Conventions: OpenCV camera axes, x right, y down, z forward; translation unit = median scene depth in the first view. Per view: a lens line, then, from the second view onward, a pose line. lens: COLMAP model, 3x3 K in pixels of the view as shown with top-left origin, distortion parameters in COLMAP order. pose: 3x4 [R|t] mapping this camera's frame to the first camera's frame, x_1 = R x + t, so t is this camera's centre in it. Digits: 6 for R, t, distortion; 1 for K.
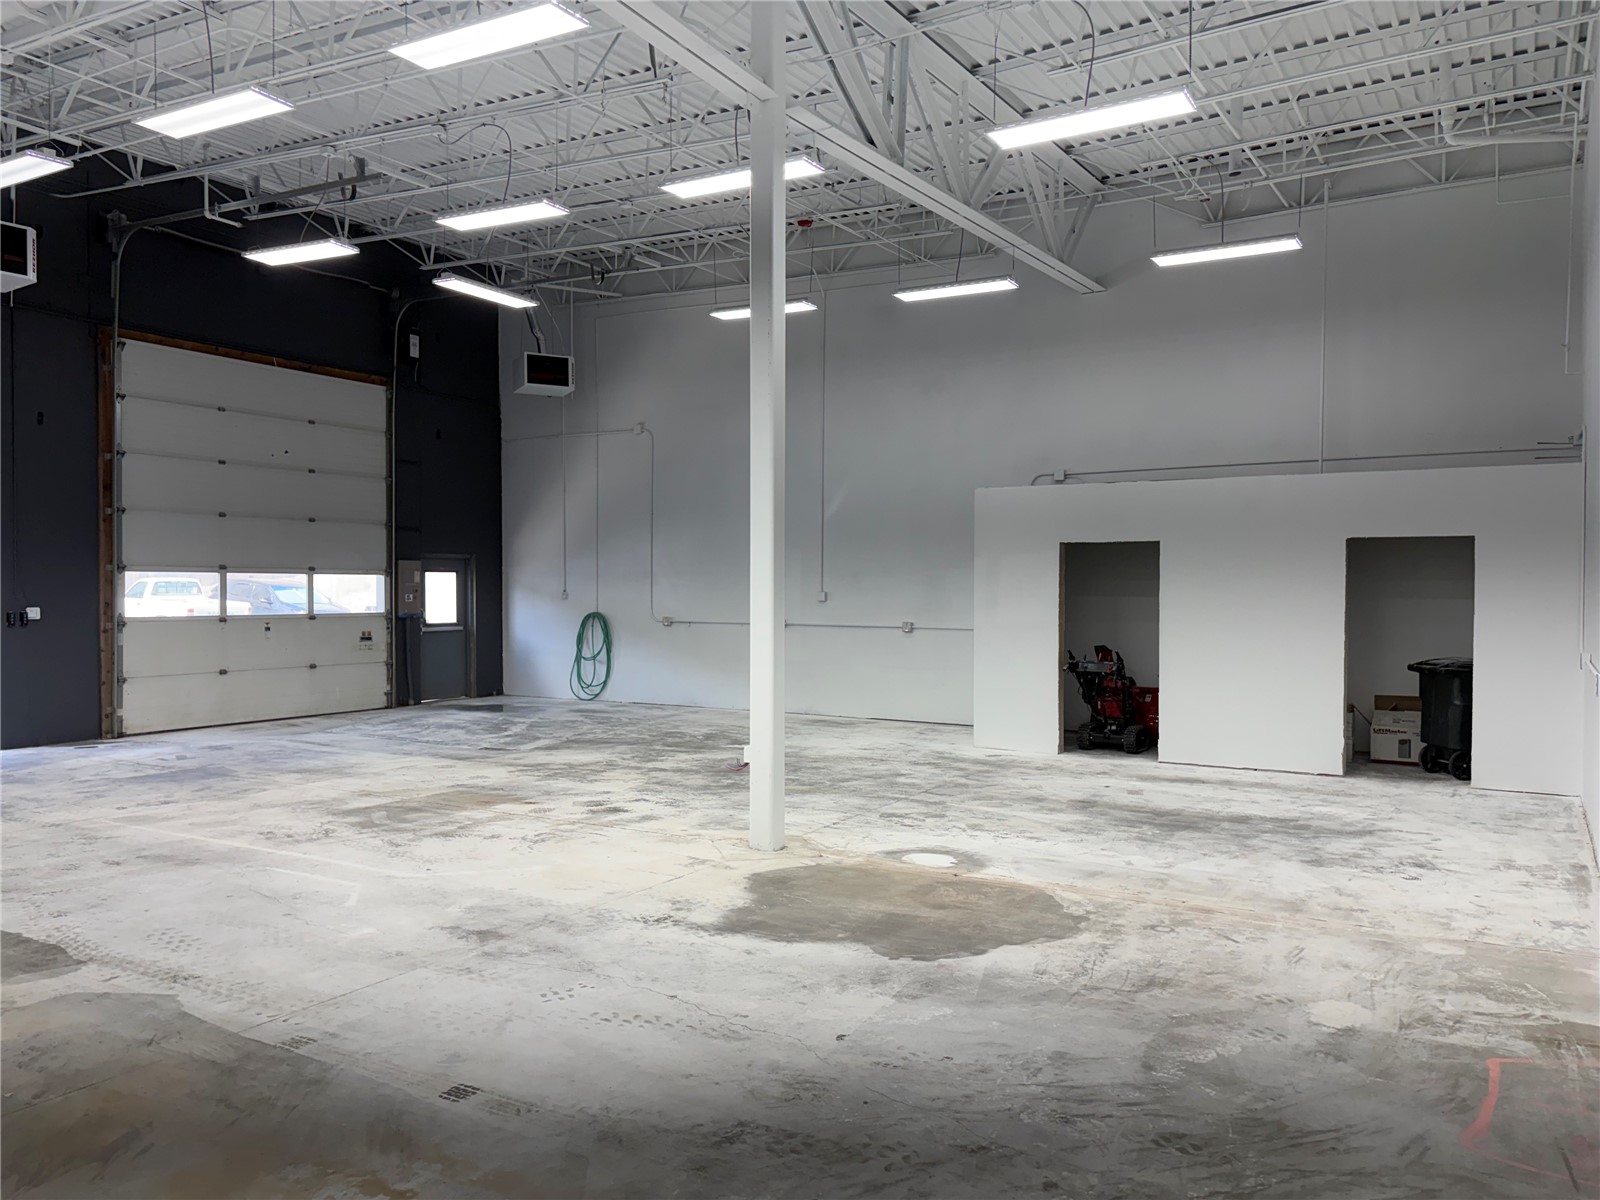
lens RADIAL K [[1217.3, 0, 810.4], [0, 1217.3, 603.2], [0, 0, 1]] dist [0.046531, -0.034600]
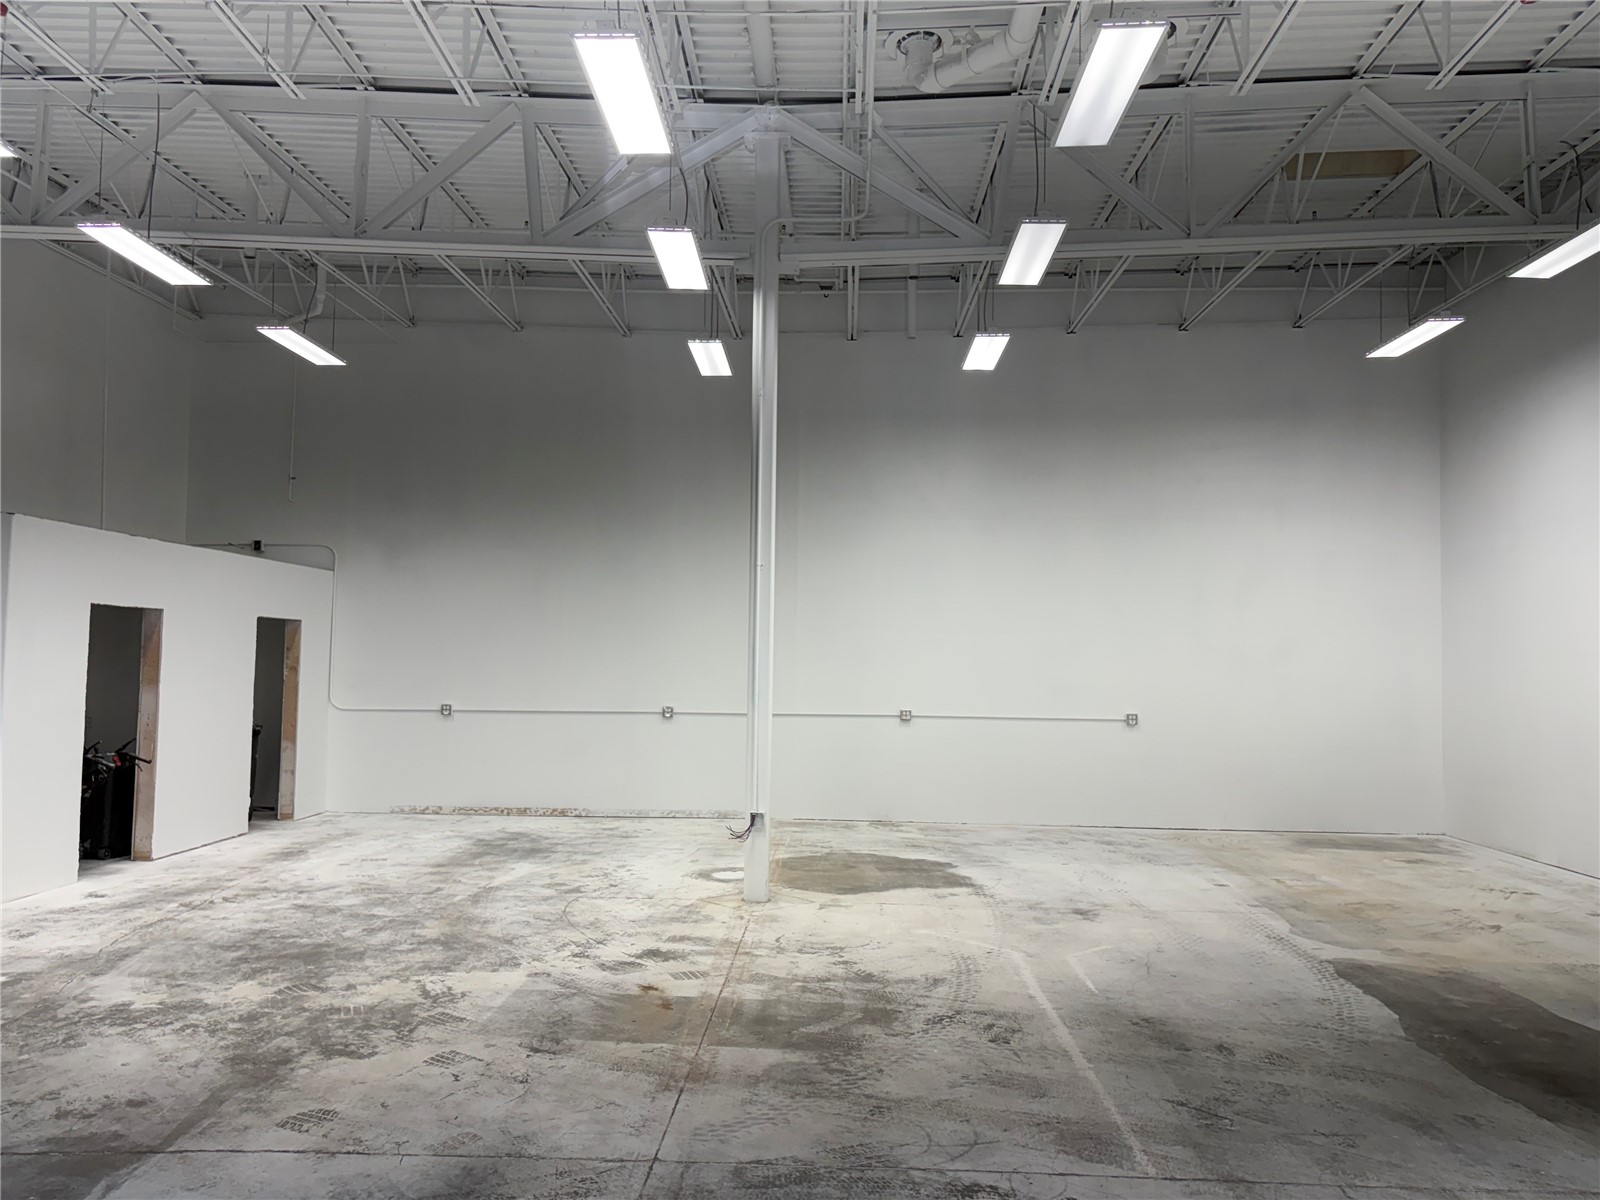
lens RADIAL K [[1230.8, 0, 781.6], [0, 1230.8, 614.3], [0, 0, 1]] dist [0.062318, -0.049606]
pose [[-0.460772, 0.026949, 0.887109, -0.628101], [-0.002819, 0.999489, -0.031827, -0.018100], [-0.887514, -0.017166, -0.460461, 0.900995]]
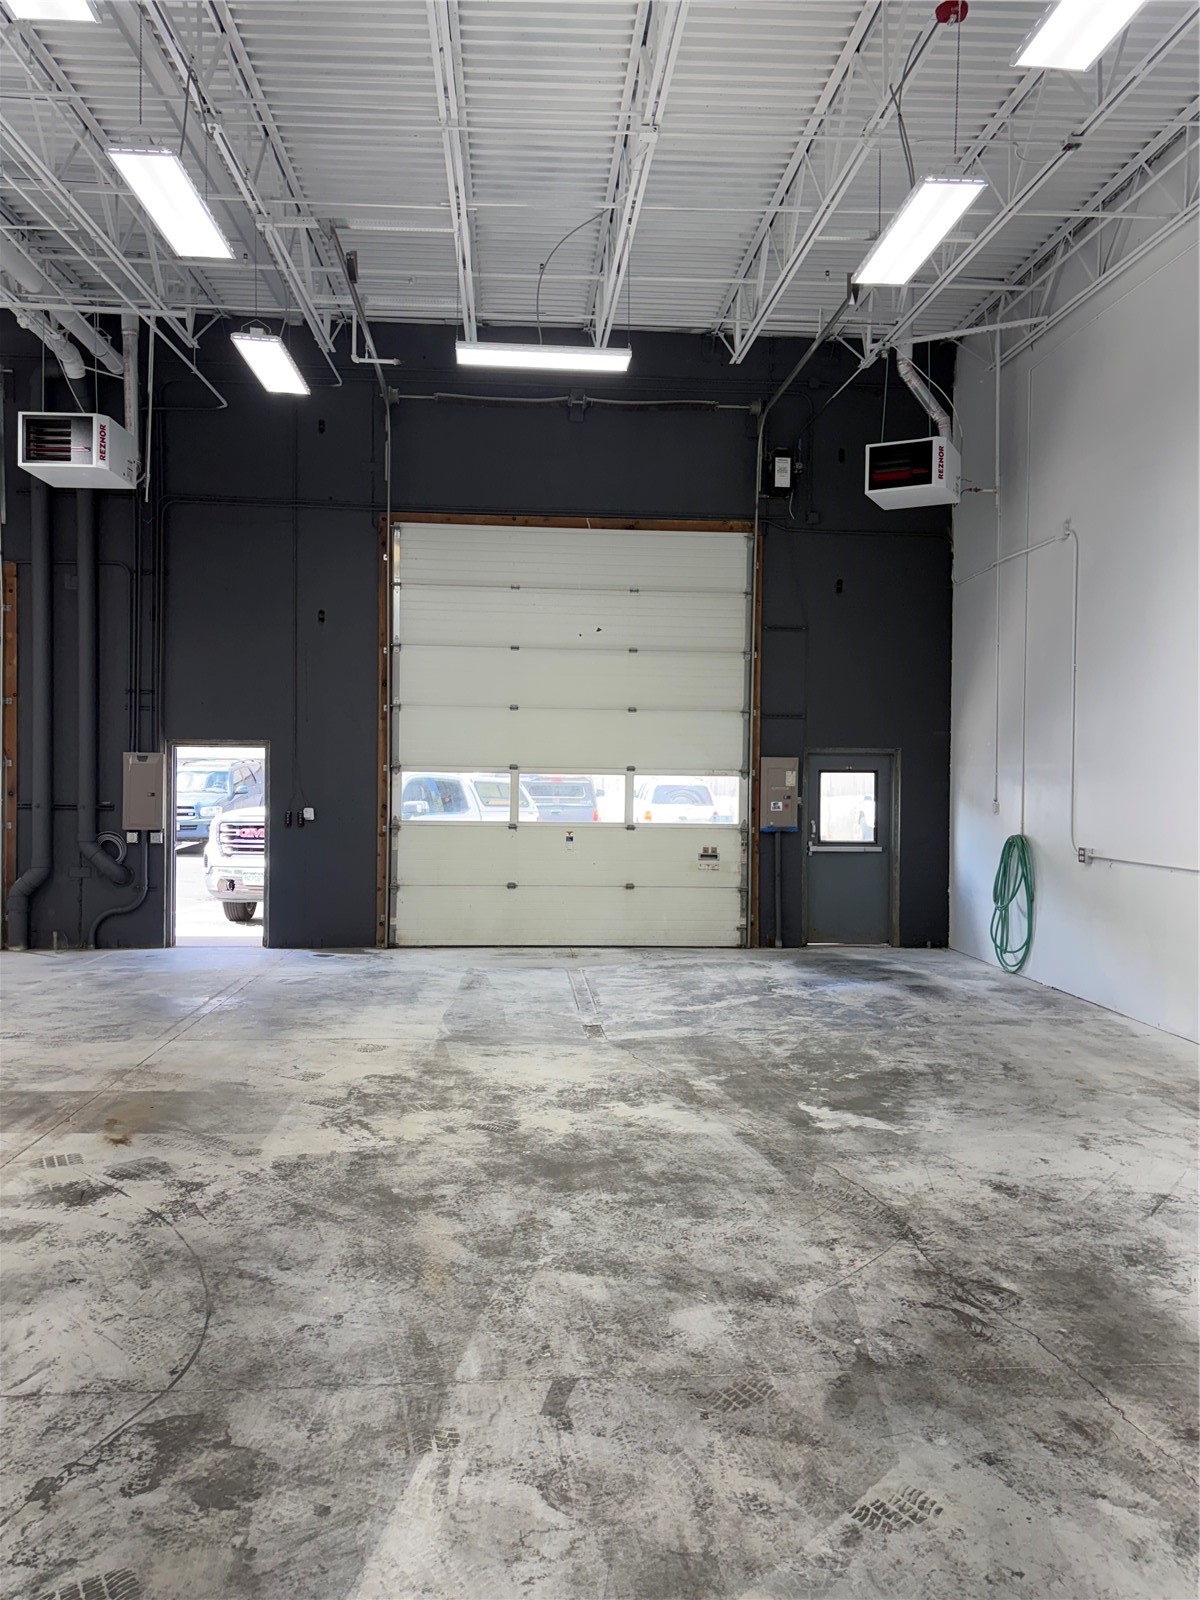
lens RADIAL K [[1220.5, 0, 600.0], [0, 1220.5, 800.0], [0, 0, 1]] dist [0.045840, -0.042437]
pose [[0.562253, 0.016857, -0.826794, 0.301882], [-0.020654, 0.999767, 0.006337, -0.013465], [0.826707, 0.013514, 0.562470, 0.609443]]
